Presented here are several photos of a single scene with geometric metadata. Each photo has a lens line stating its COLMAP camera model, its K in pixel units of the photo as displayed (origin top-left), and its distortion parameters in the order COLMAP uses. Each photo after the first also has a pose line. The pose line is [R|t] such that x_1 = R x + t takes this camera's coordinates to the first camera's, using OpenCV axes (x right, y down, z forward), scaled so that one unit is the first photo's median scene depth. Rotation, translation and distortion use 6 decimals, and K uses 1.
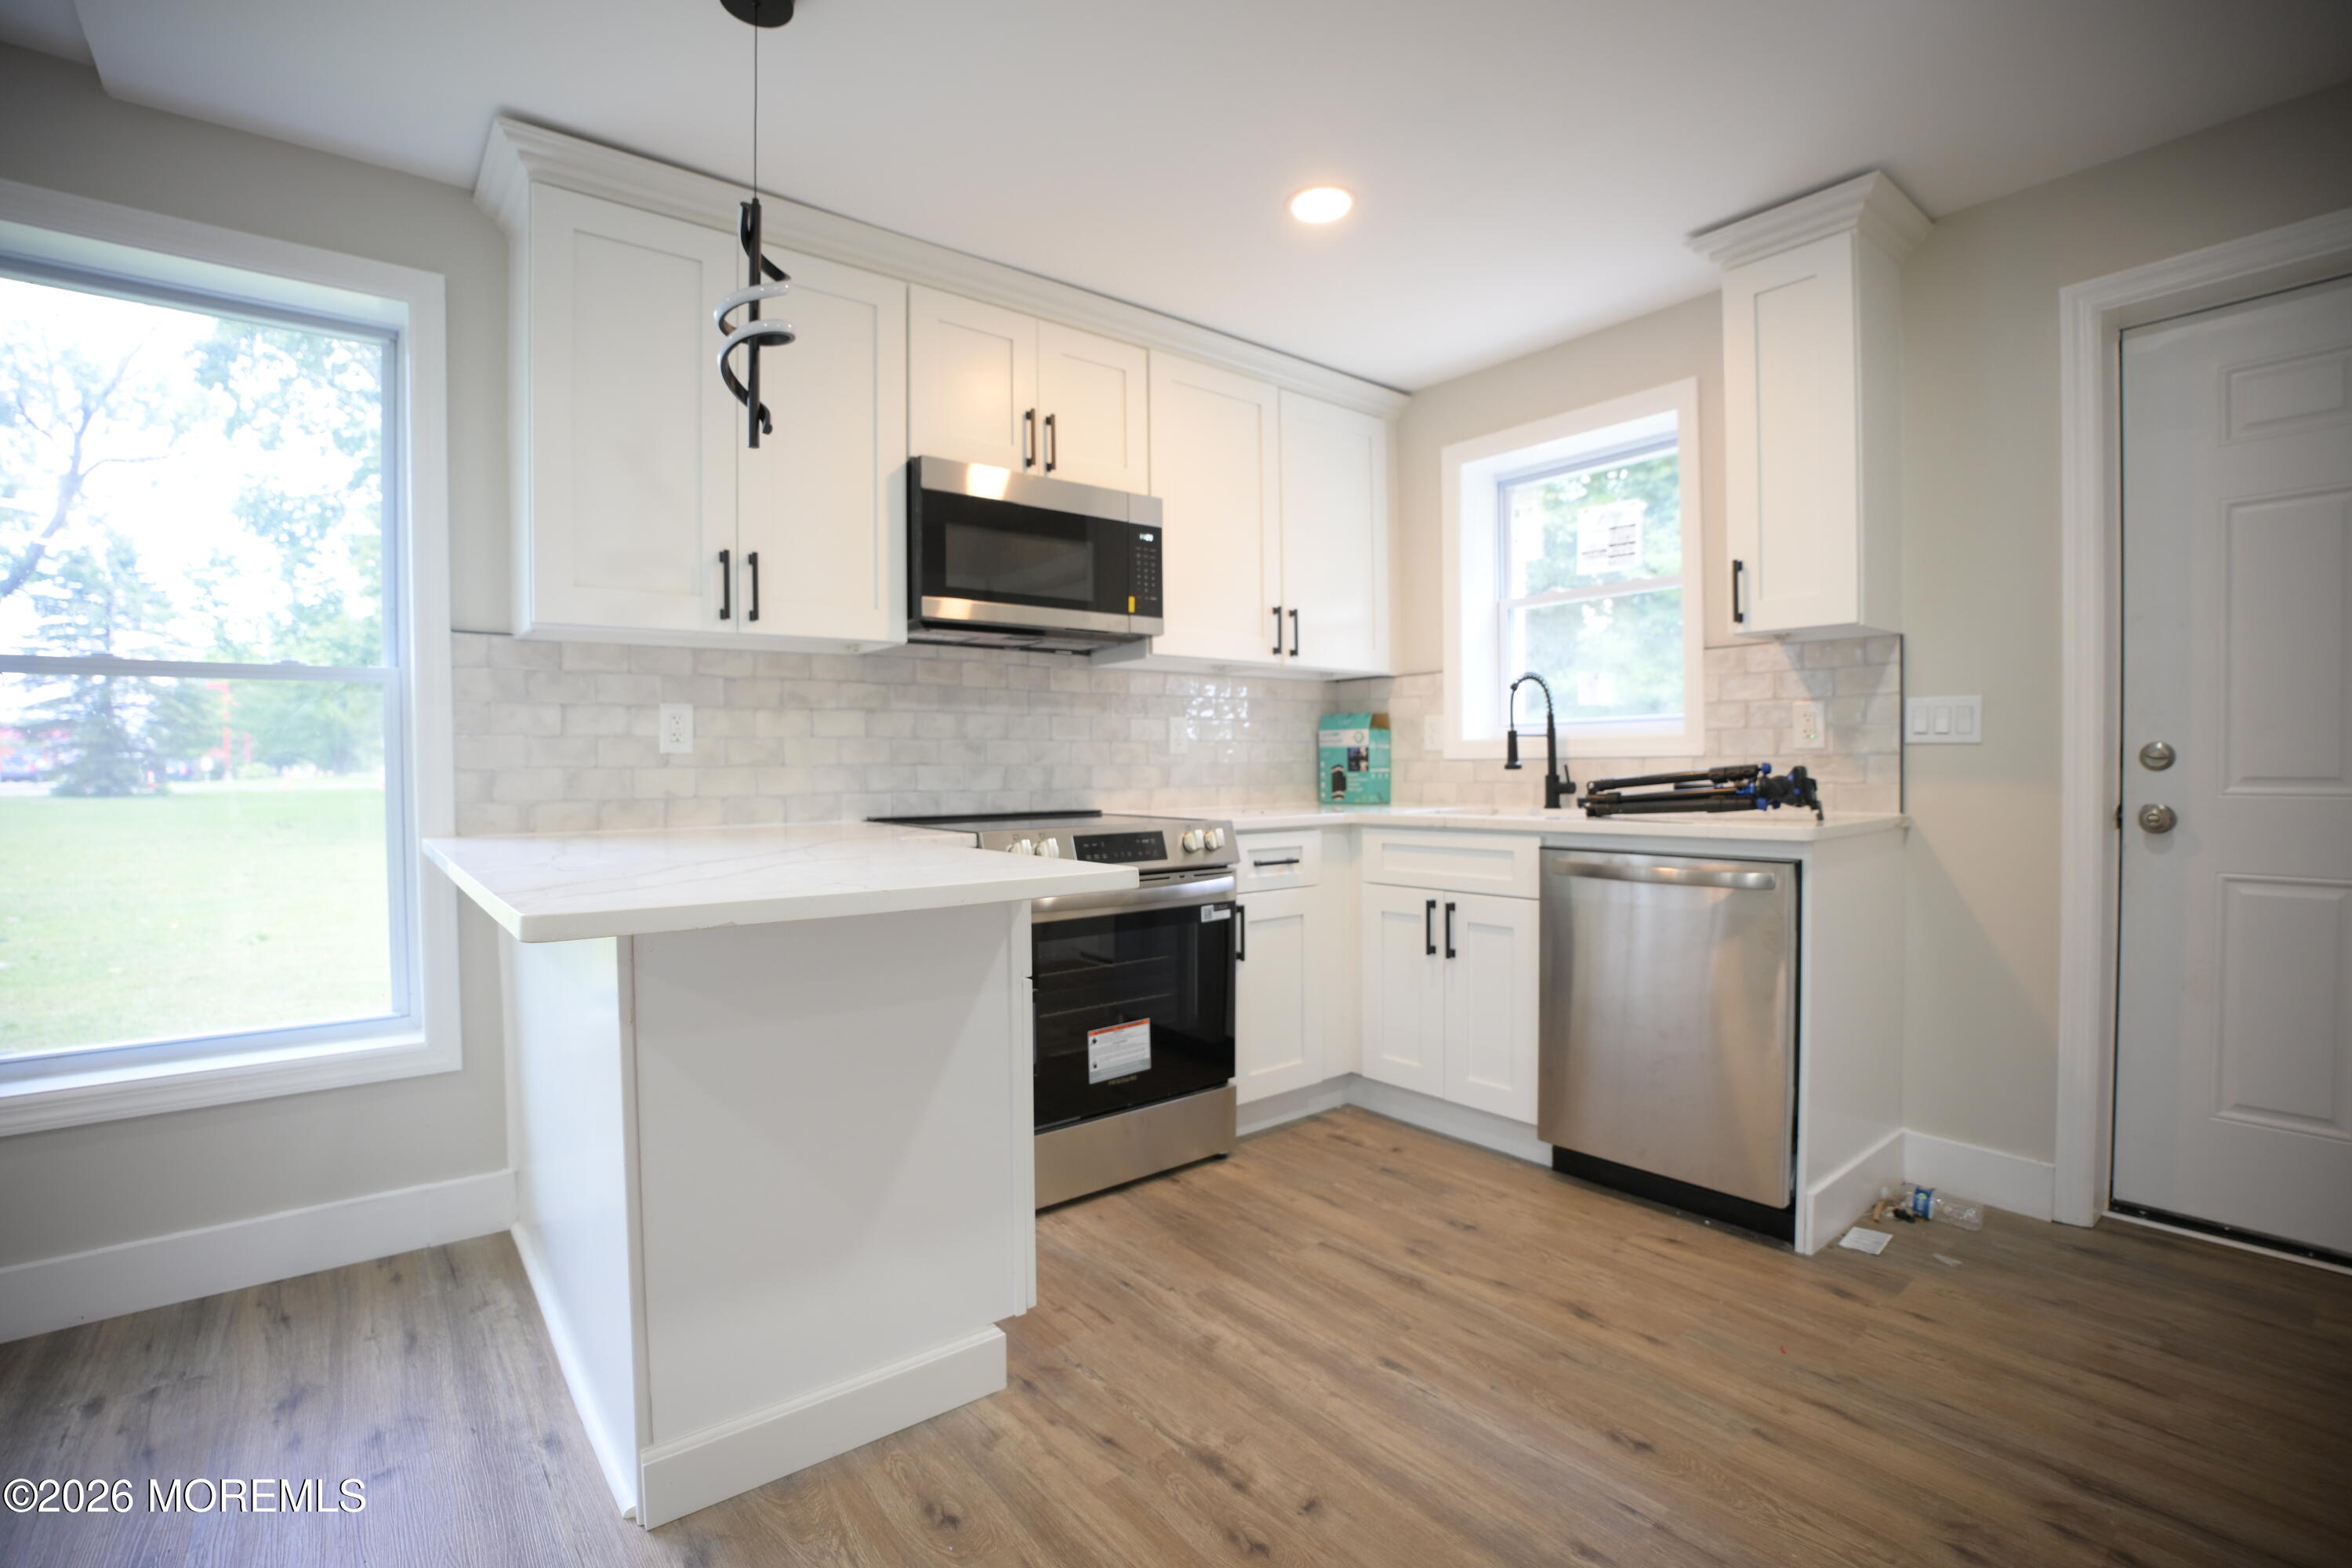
lens RADIAL K [[1070.2, 0, 1161.2], [0, 1070.2, 796.7], [0, 0, 1]] dist [-0.065275, 0.018453]
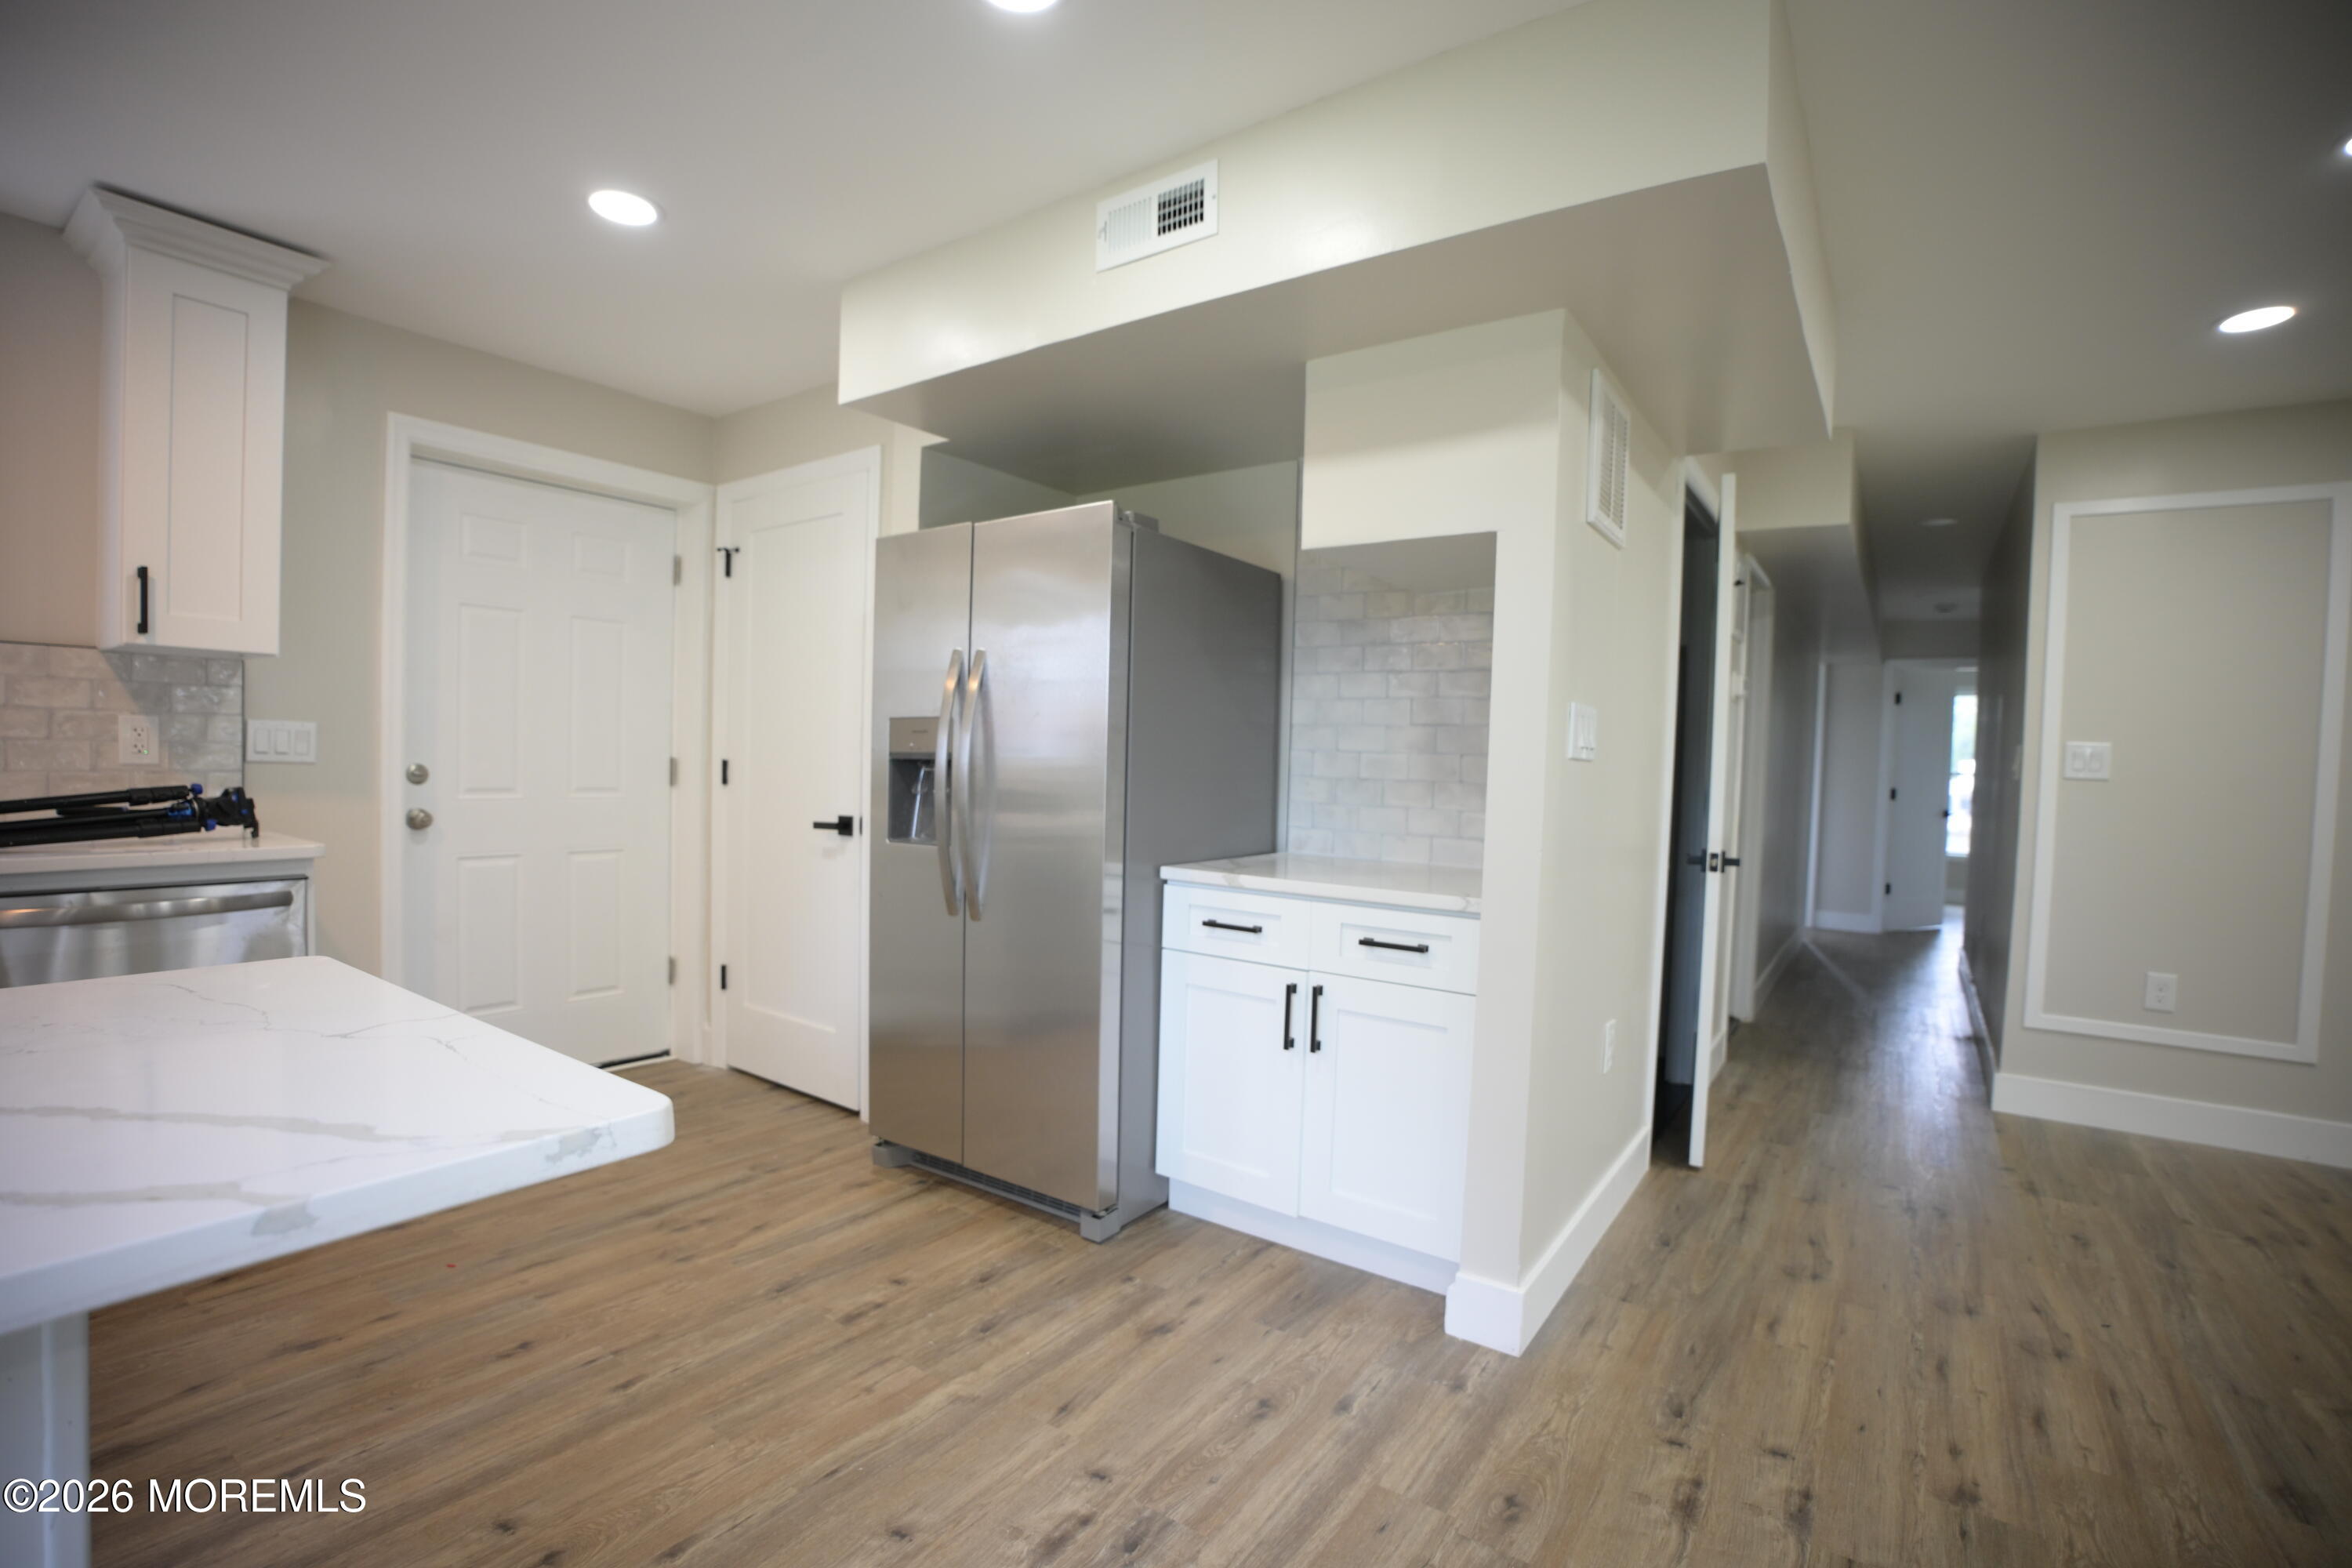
lens RADIAL K [[1070.2, 0, 1161.2], [0, 1070.2, 796.7], [0, 0, 1]] dist [-0.065275, 0.018453]
pose [[-0.280423, -0.035471, 0.959221, -0.600180], [-0.000786, 0.999325, 0.036724, -0.054819], [-0.959876, 0.009545, -0.280261, 0.378934]]
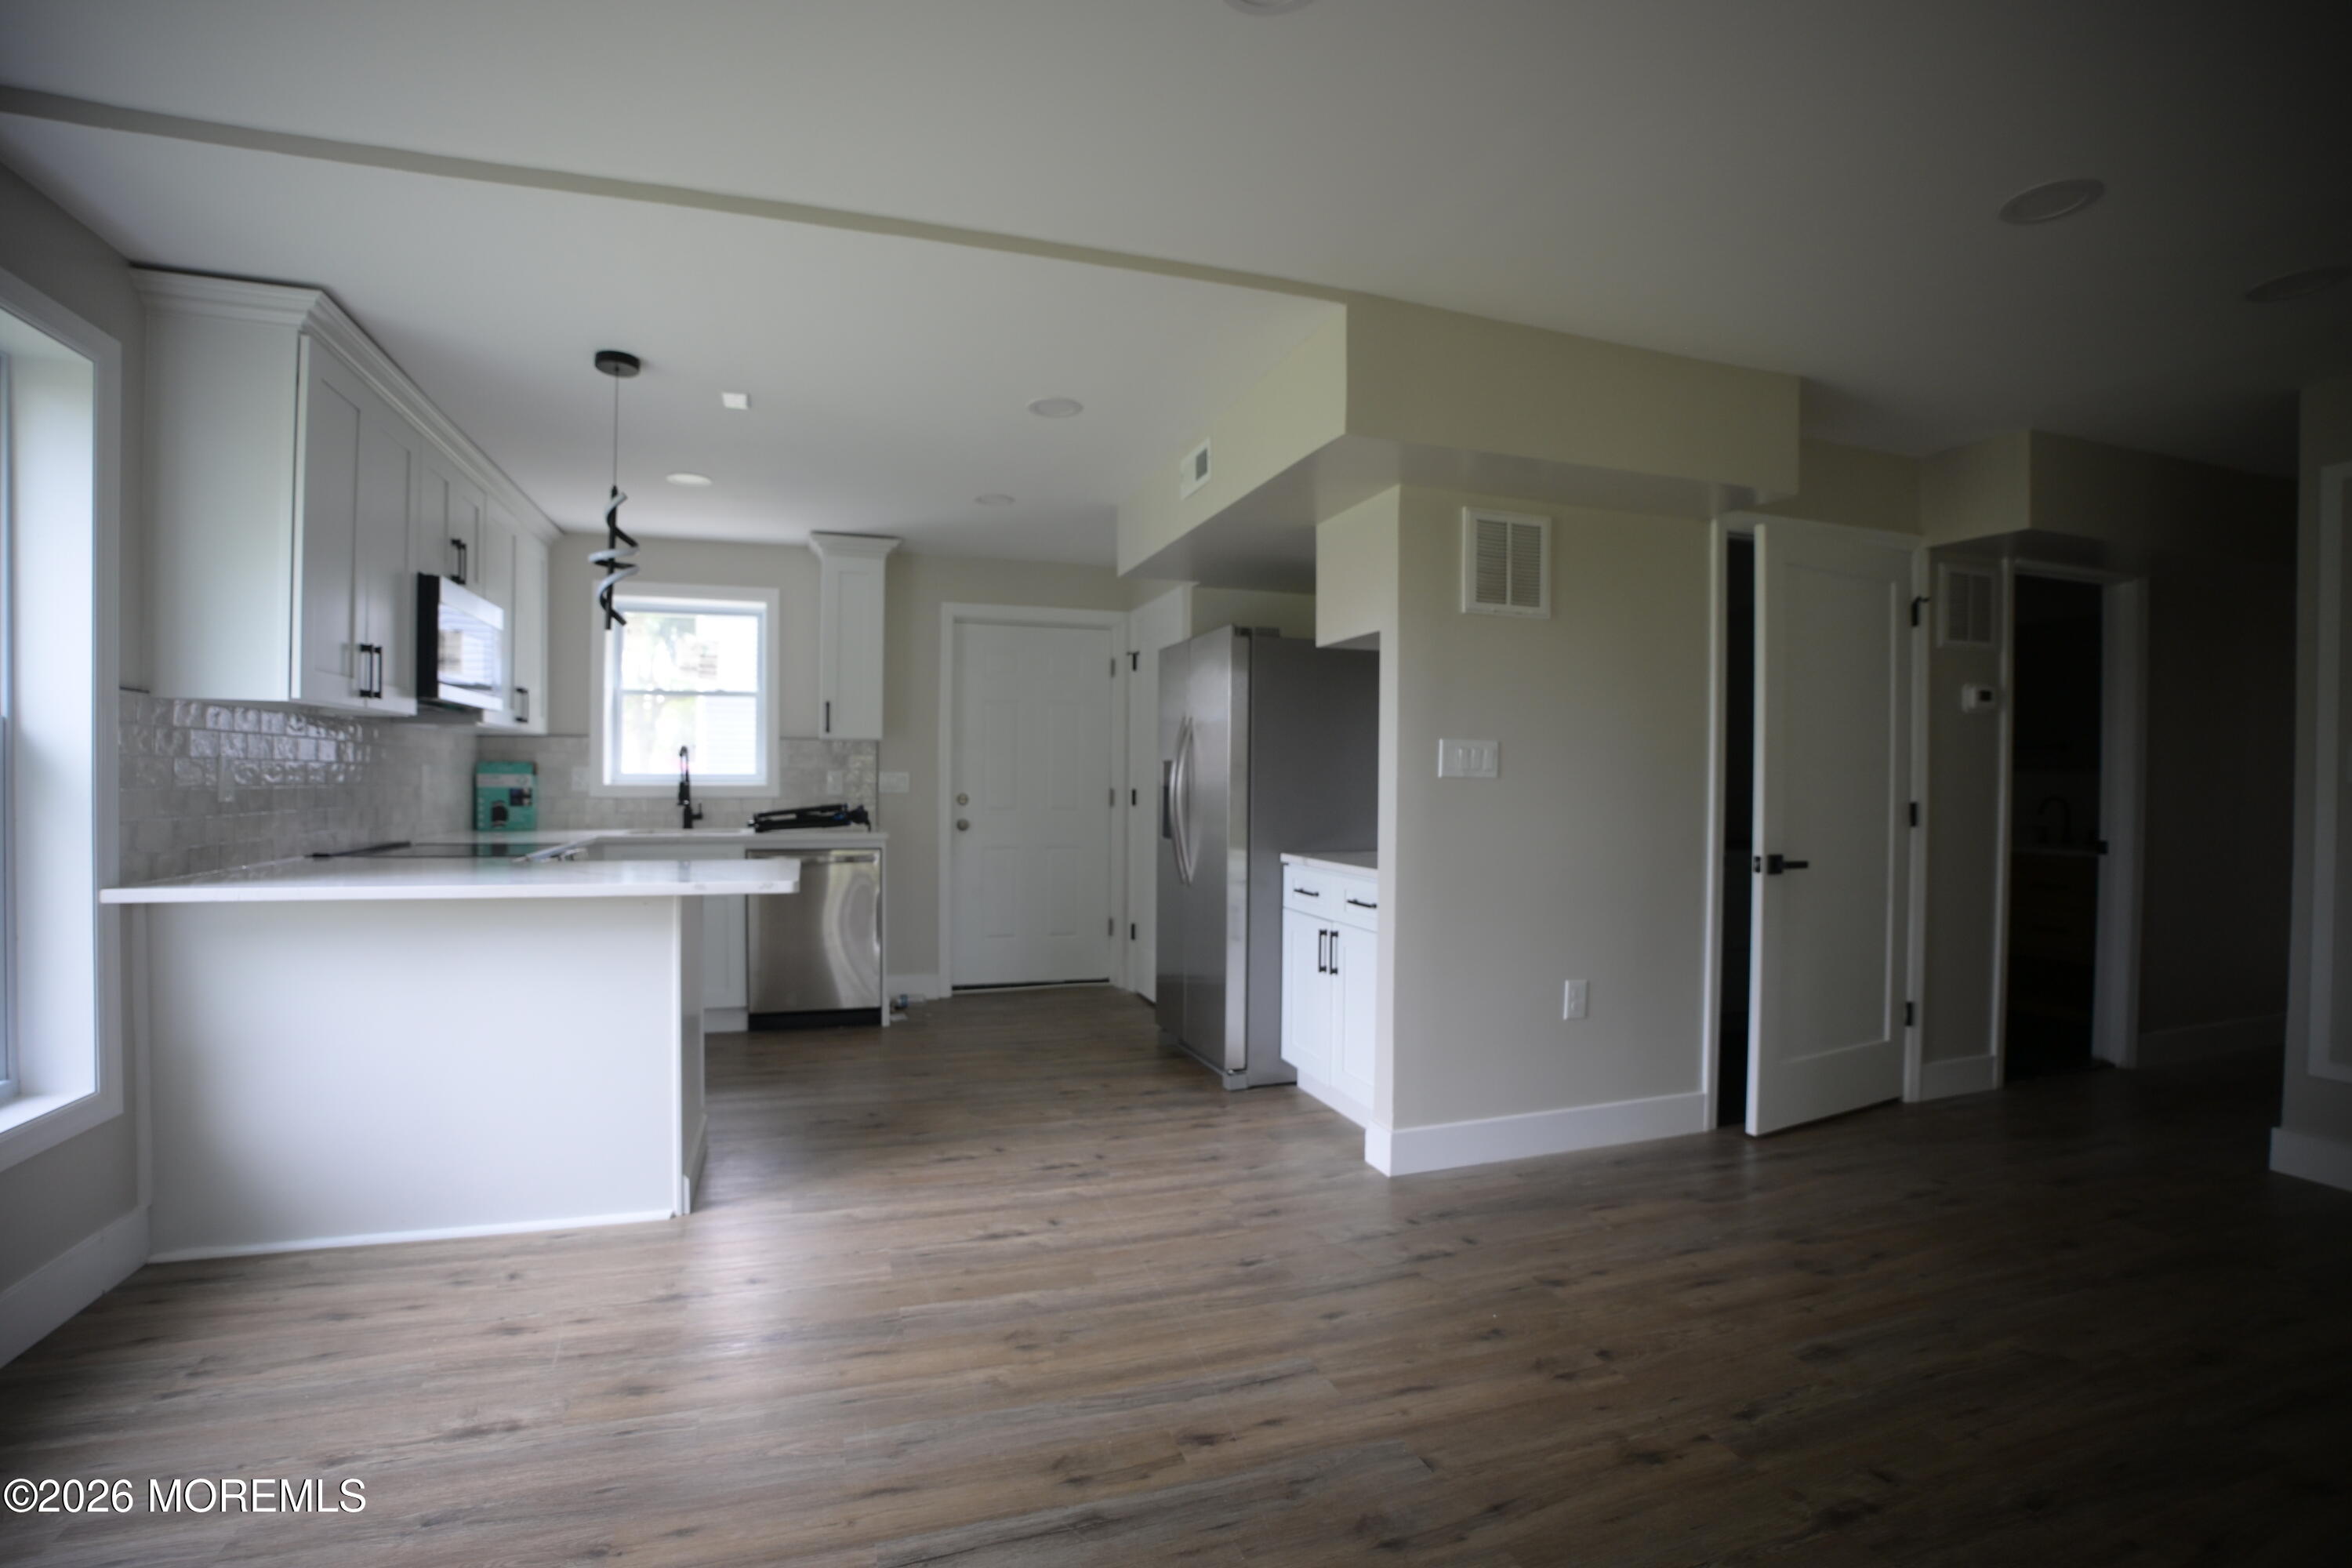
lens RADIAL K [[1085.7, 0, 1176.3], [0, 1085.7, 791.7], [0, 0, 1]] dist [-0.066745, 0.020948]
pose [[0.327270, -0.001988, 0.944929, -1.190816], [0.014815, 0.999886, -0.003028, -0.038009], [-0.944815, 0.014990, 0.327262, -0.309926]]
